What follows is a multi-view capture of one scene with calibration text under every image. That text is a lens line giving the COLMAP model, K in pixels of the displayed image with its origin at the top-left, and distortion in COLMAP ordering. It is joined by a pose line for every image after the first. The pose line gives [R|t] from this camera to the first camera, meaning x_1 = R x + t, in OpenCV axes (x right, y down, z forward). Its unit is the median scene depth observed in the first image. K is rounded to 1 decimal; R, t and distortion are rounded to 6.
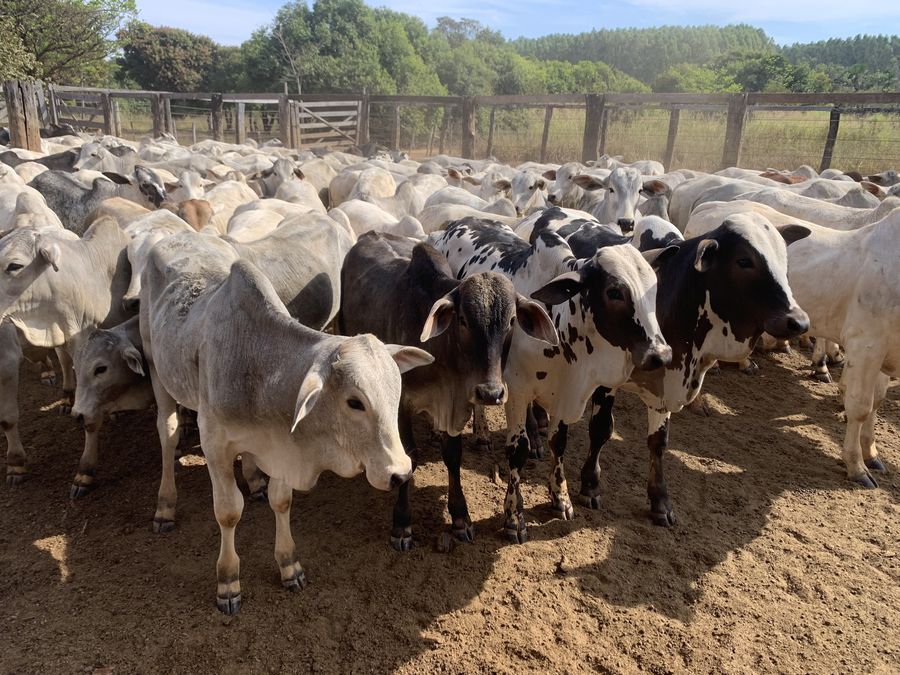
lens RADIAL K [[686.6, 0, 447.1], [0, 686.6, 320.9], [0, 0, 1]] dist [0.003021, -0.004638]
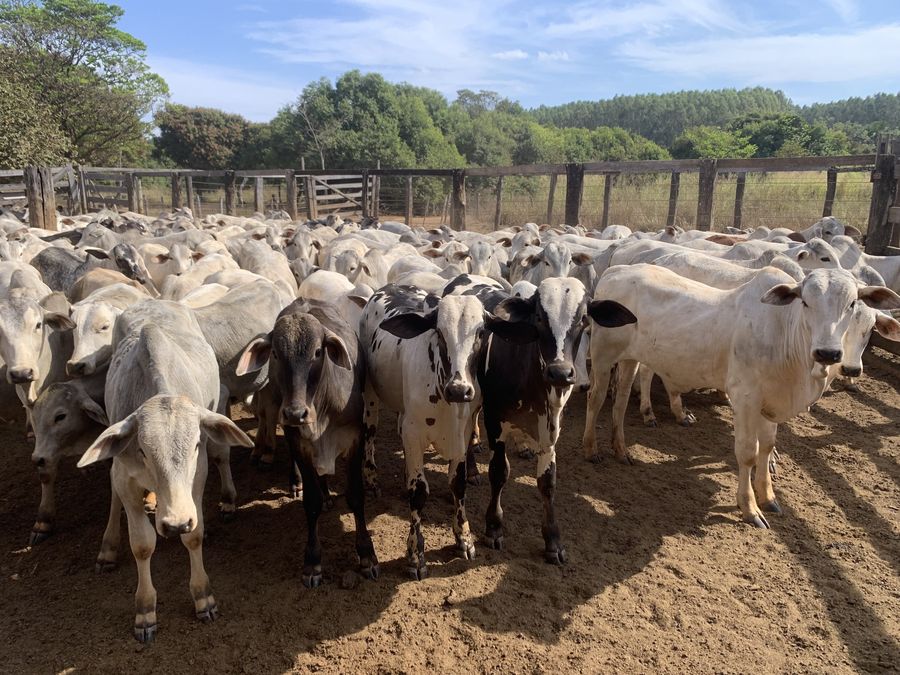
lens RADIAL K [[686.6, 0, 447.1], [0, 686.6, 320.9], [0, 0, 1]] dist [0.003021, -0.004638]
pose [[0.999076, -0.018476, -0.038815, 0.174919], [0.014842, 0.995658, -0.091900, 0.012761], [0.040345, 0.091239, 0.995011, -0.106002]]
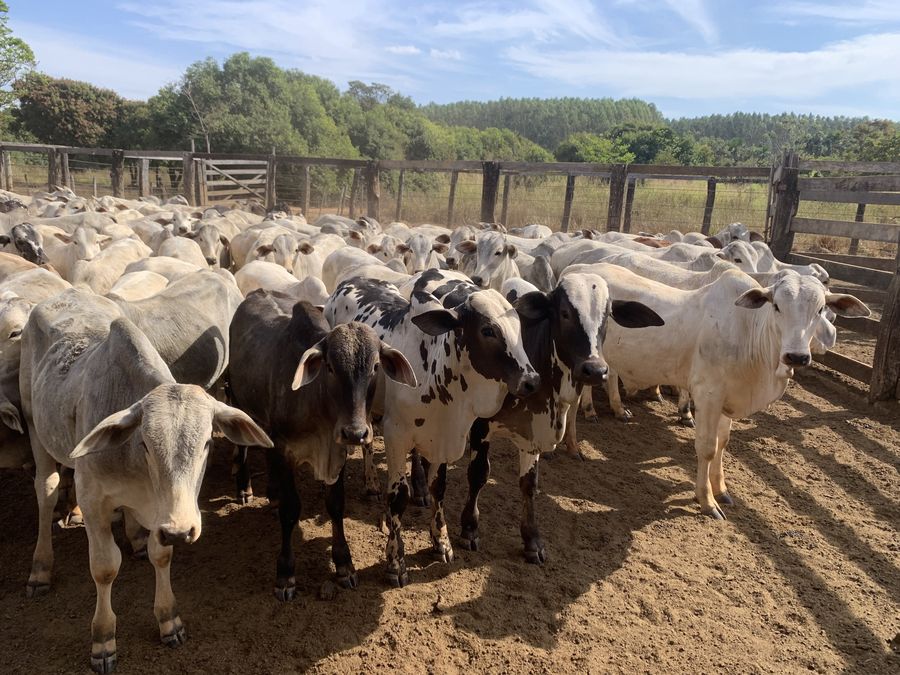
lens RADIAL K [[684.1, 0, 450.5], [0, 684.1, 323.1], [0, 0, 1]] dist [0.004876, -0.003716]
pose [[0.991500, -0.005055, 0.130012, 0.041434], [0.015319, 0.996830, -0.078068, 0.004646], [-0.129205, 0.079396, 0.988434, -0.064303]]
